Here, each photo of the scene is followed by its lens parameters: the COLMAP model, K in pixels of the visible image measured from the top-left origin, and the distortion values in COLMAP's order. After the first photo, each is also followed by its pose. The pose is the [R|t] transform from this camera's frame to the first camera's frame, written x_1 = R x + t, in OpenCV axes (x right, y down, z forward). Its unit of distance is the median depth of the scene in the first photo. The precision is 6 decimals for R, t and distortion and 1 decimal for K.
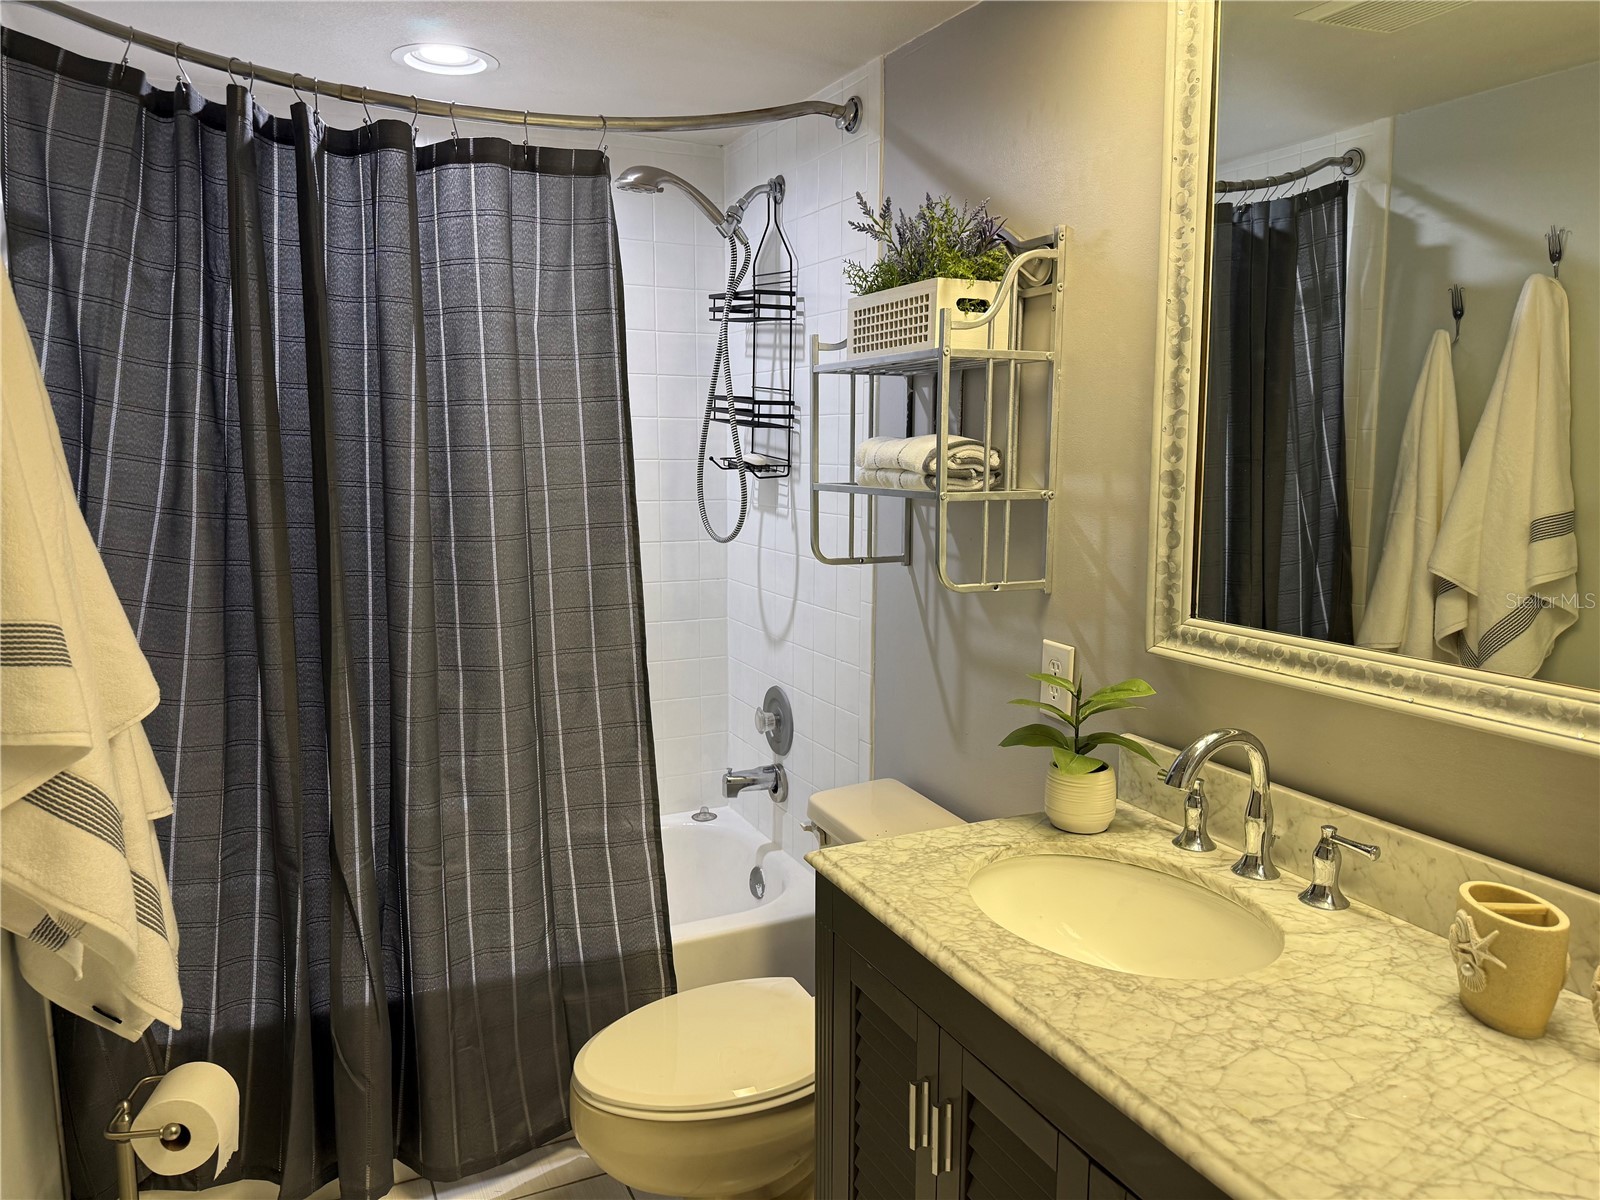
lens RADIAL K [[1112.8, 0, 795.3], [0, 1112.8, 607.3], [0, 0, 1]] dist [0.135607, -0.221355]
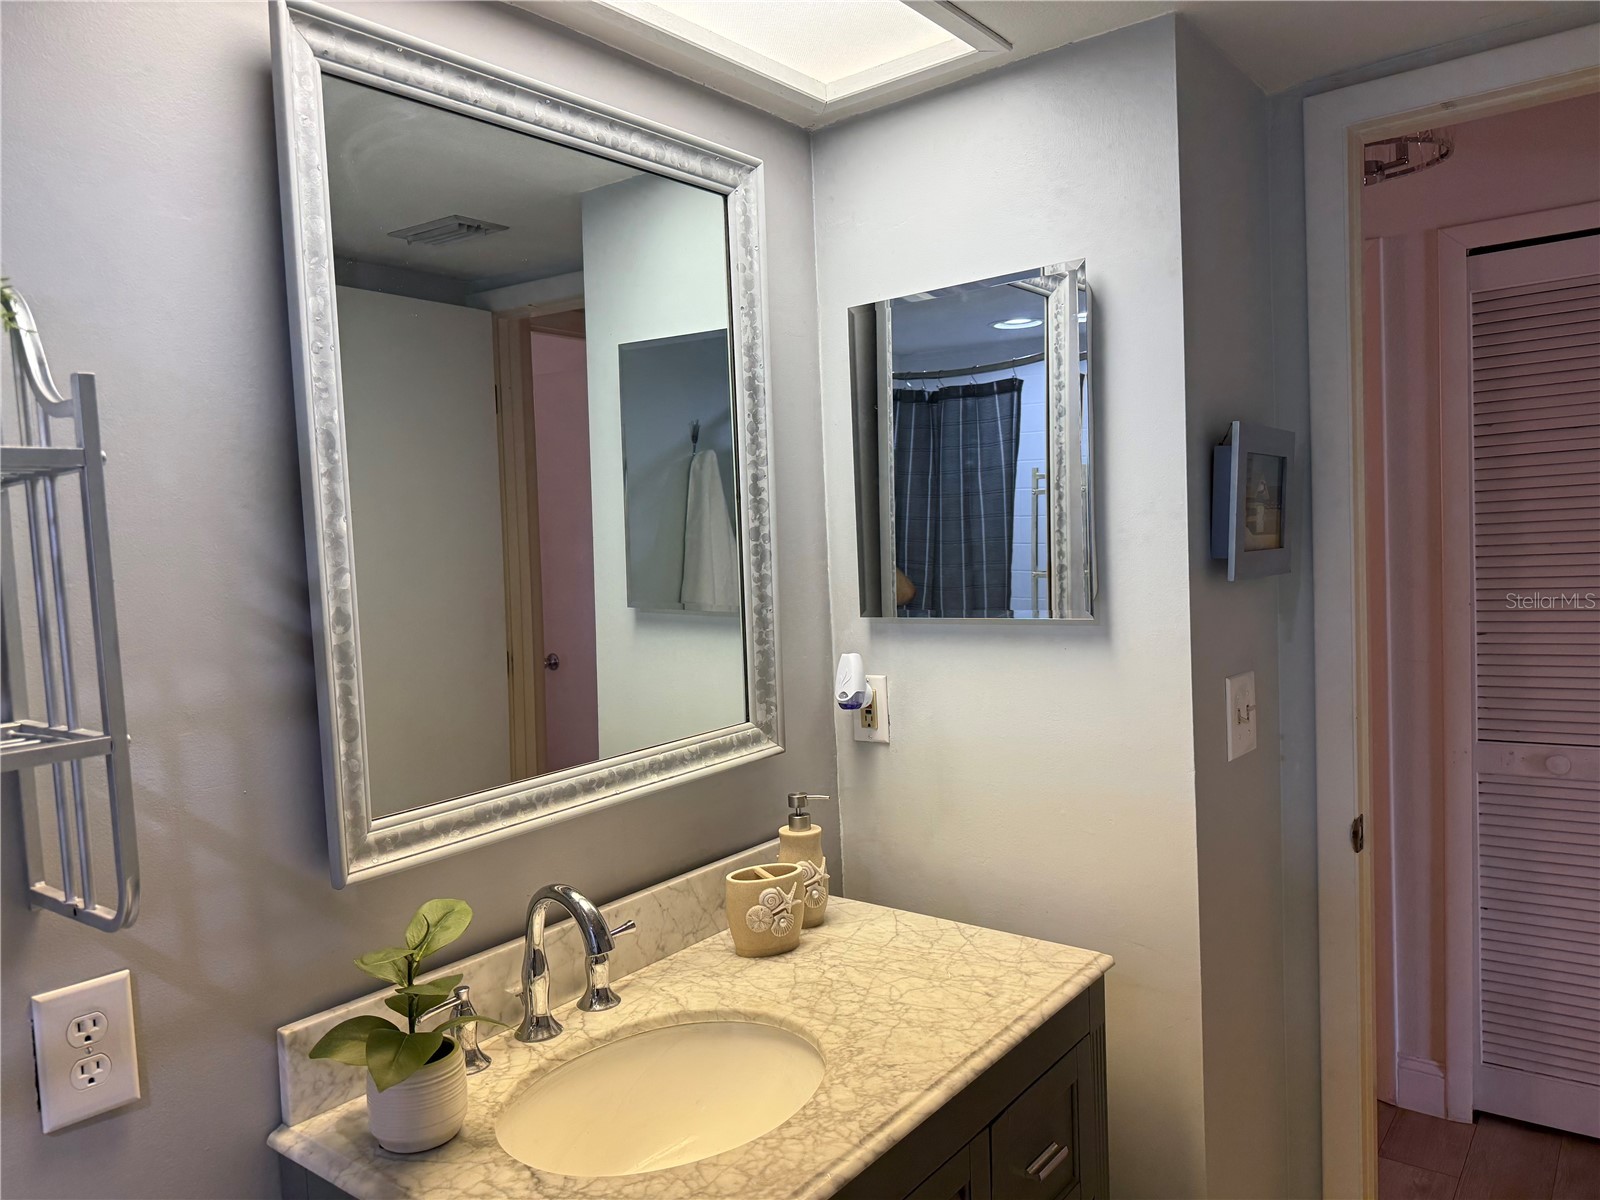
lens RADIAL K [[1112.8, 0, 795.3], [0, 1112.8, 607.3], [0, 0, 1]] dist [0.135607, -0.221355]
pose [[-0.438495, -0.033279, 0.898117, -0.422883], [0.186026, 0.974312, 0.126927, -0.156606], [-0.879270, 0.222730, -0.421040, 0.877869]]
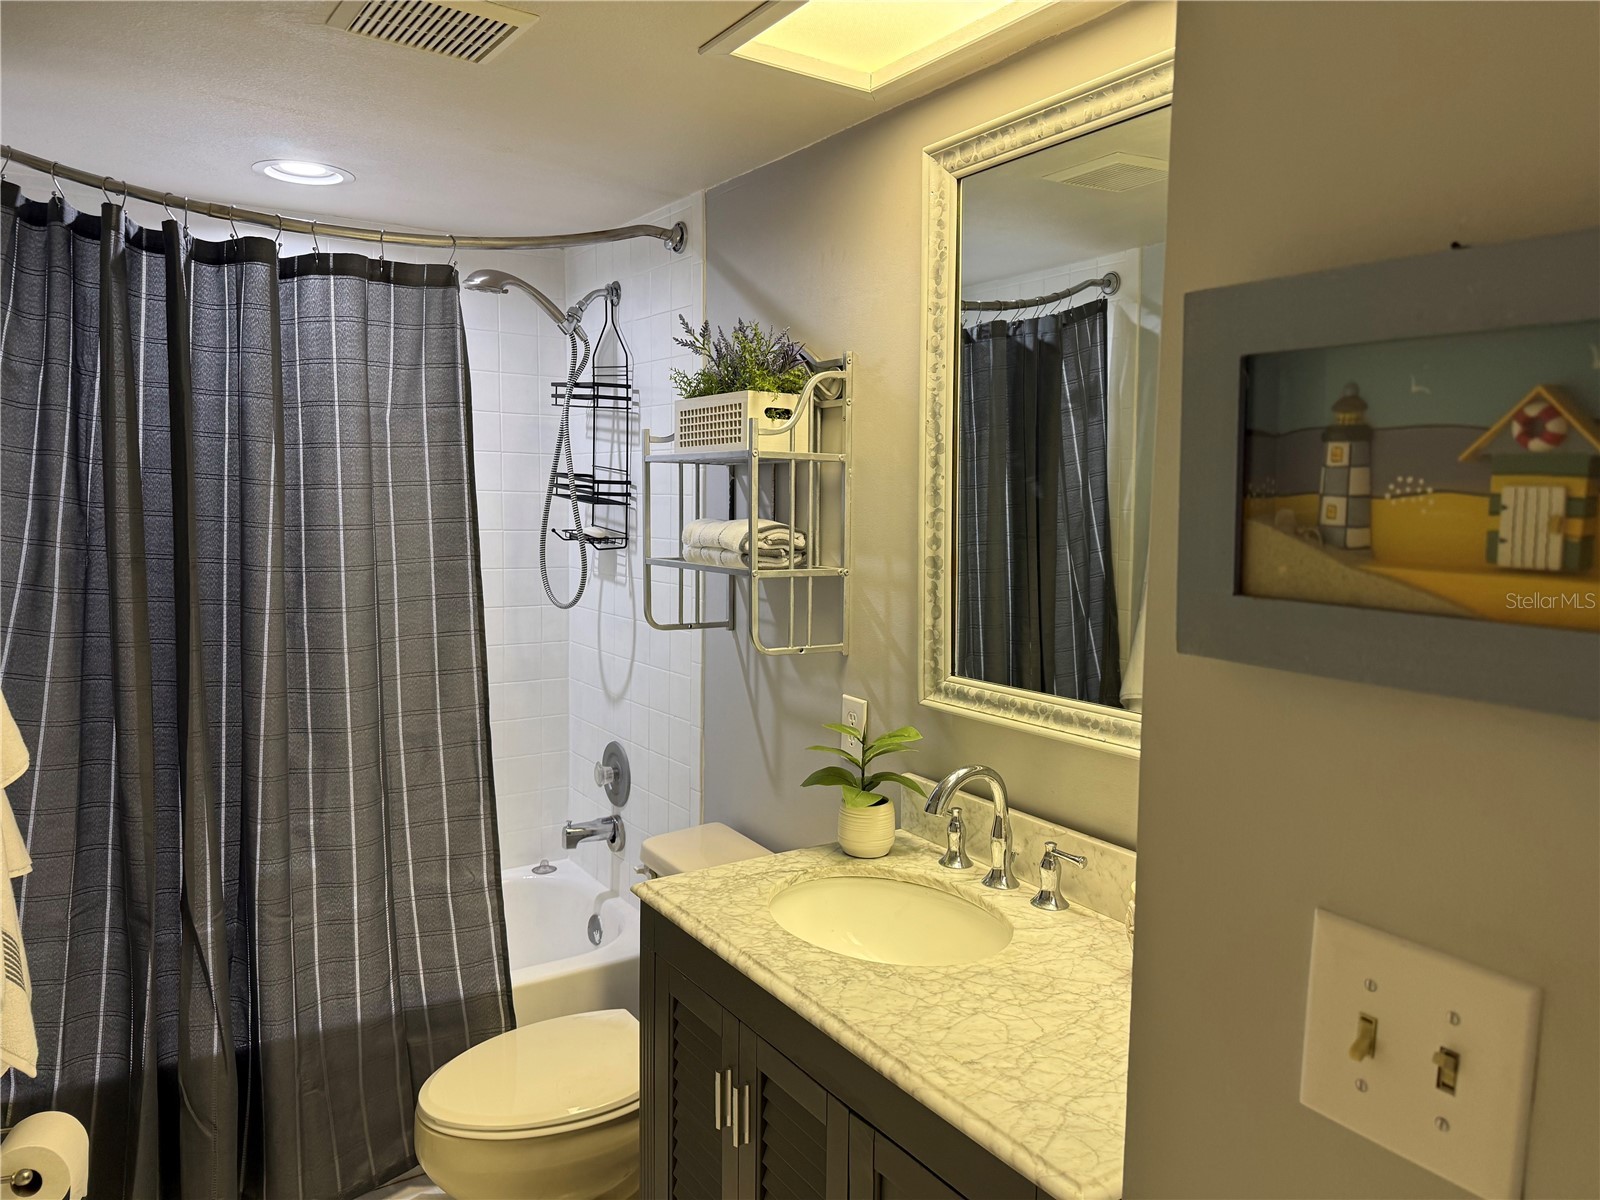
lens RADIAL K [[1104.3, 0, 800.0], [0, 1104.3, 600.0], [0, 0, 1]] dist [0.108248, -0.152431]
pose [[0.990225, -0.001937, 0.139466, 0.017321], [0.009819, 0.998391, -0.055850, -0.006435], [-0.139134, 0.056674, 0.988651, -0.143394]]
